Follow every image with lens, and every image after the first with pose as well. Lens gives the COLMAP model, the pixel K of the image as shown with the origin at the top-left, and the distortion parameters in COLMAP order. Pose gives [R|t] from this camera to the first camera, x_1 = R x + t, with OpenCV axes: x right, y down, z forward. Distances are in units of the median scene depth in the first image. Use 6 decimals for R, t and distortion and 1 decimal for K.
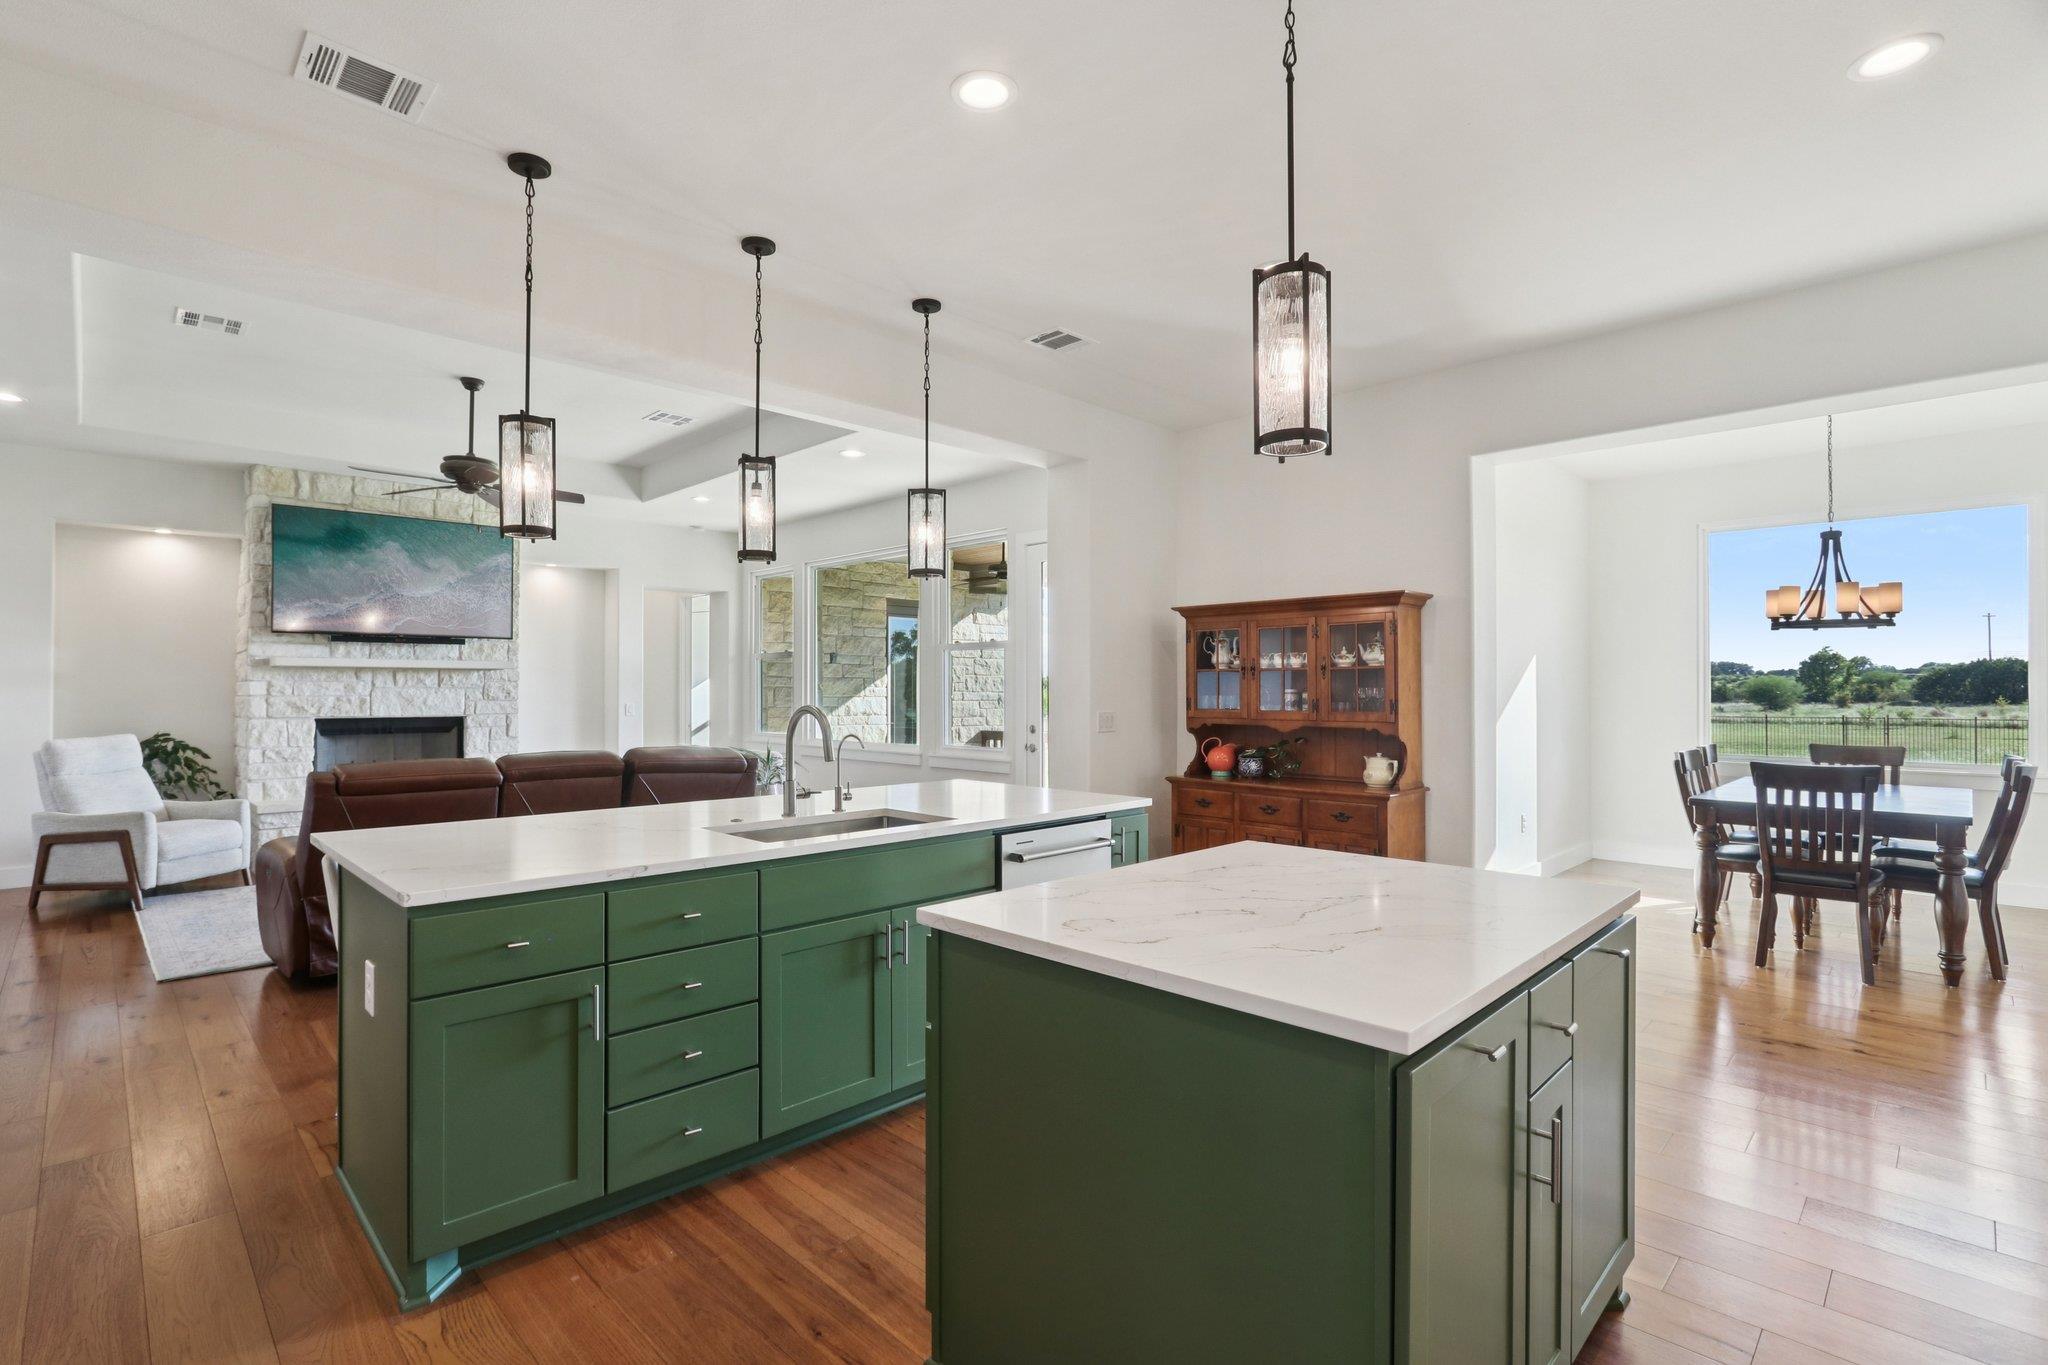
lens RADIAL K [[942.8, 0, 1013.5], [0, 942.8, 694.5], [0, 0, 1]] dist [0.000066, -0.000042]
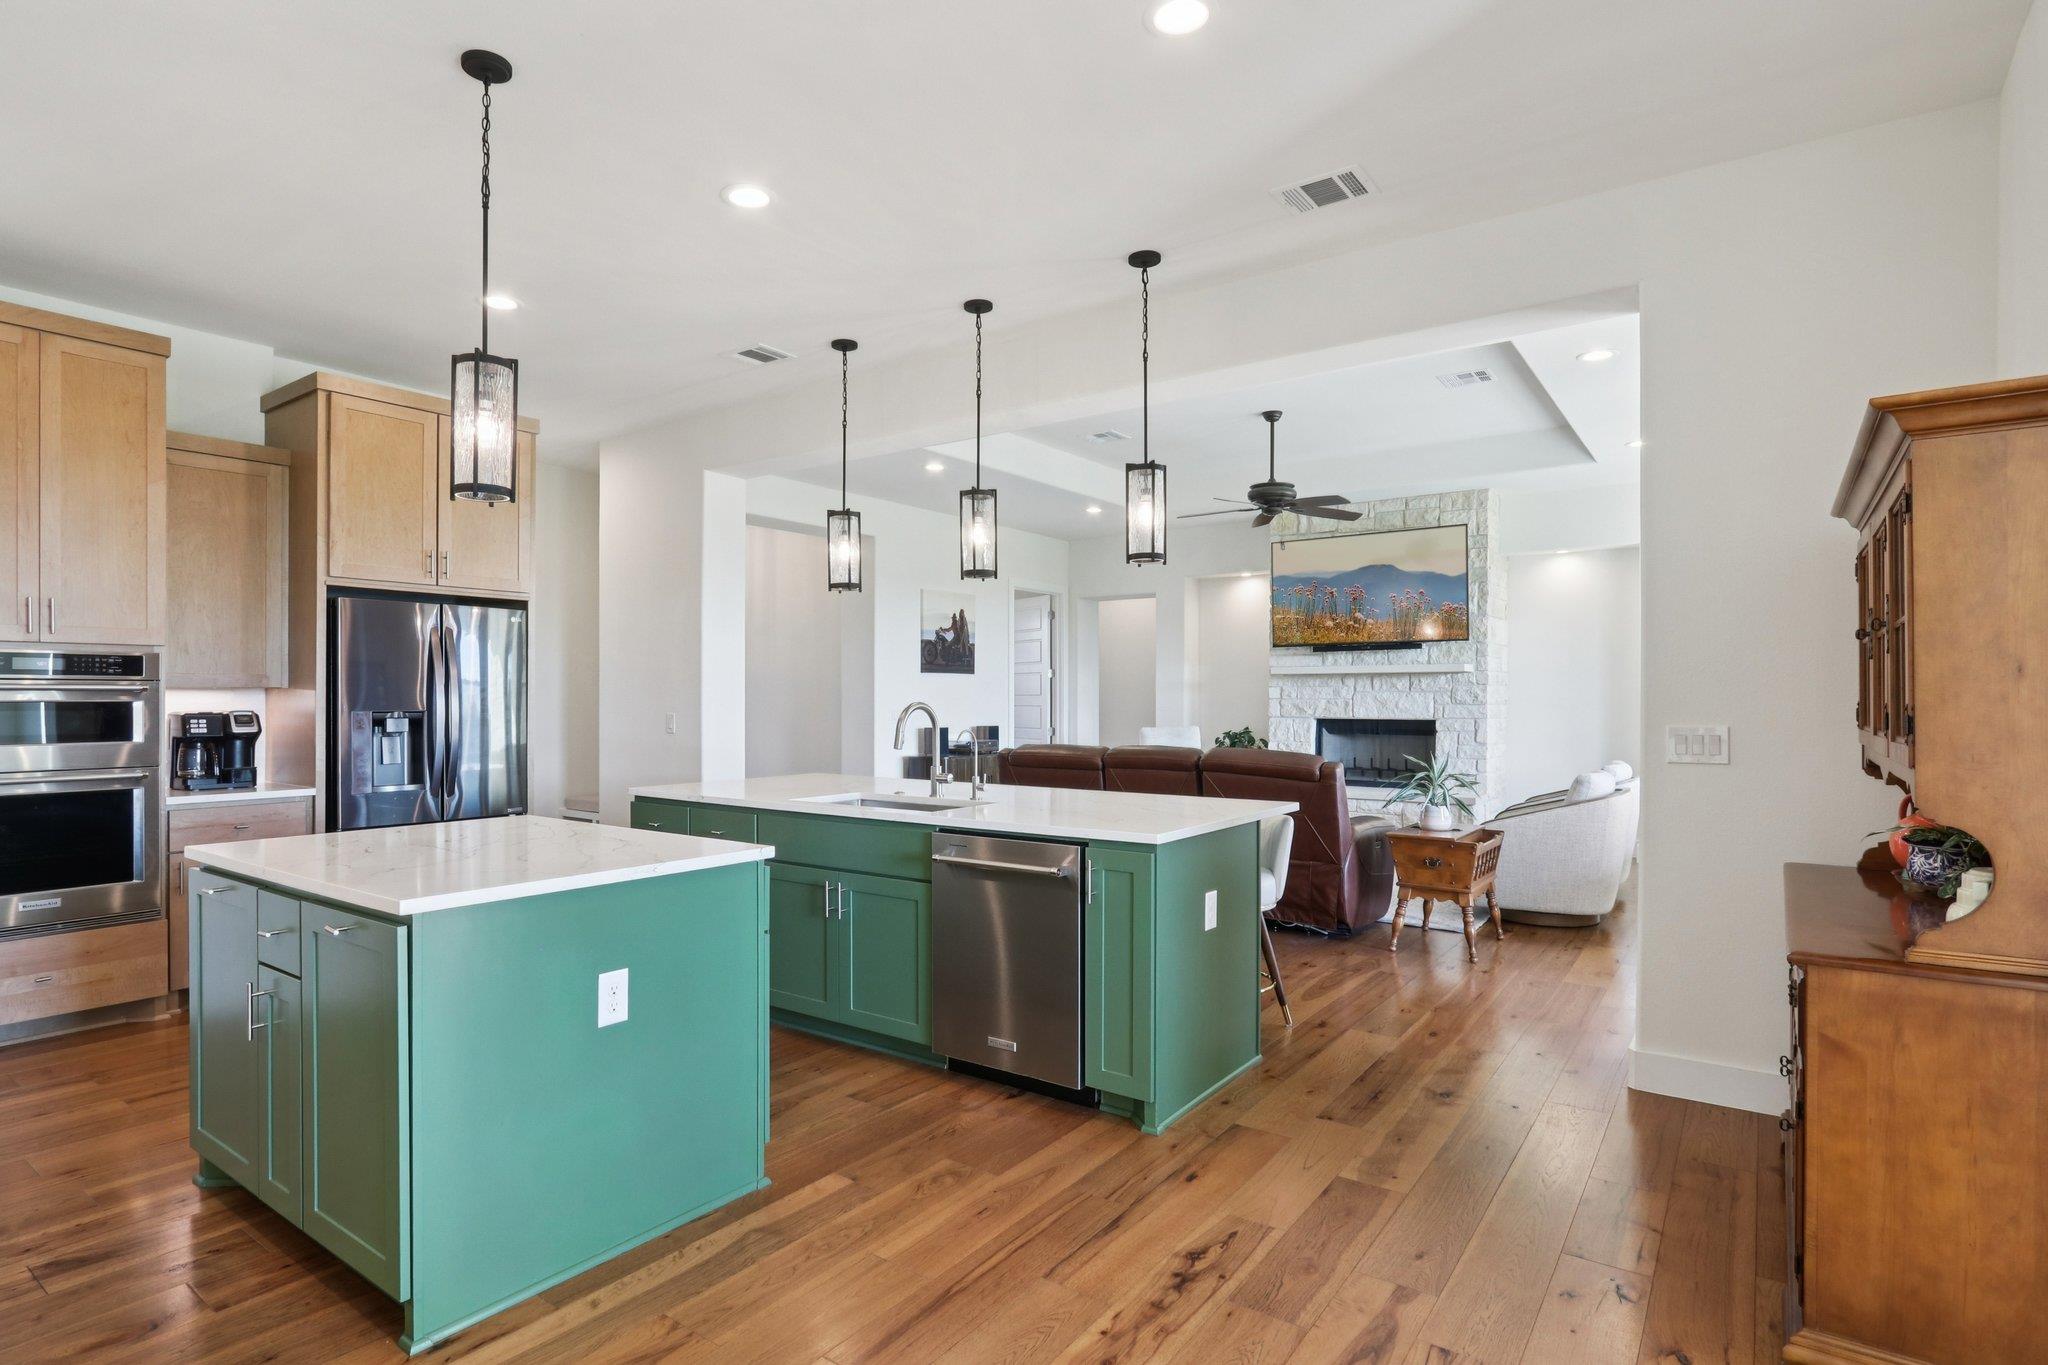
lens RADIAL K [[1068.8, 0, 1024.0], [0, 1068.8, 682.5], [0, 0, 1]] dist [-0.001314, -0.000129]
pose [[0.182005, -0.015305, -0.983179, 0.488865], [-0.004191, 0.999858, -0.016340, 0.004149], [0.983289, 0.007094, 0.181915, 0.393285]]
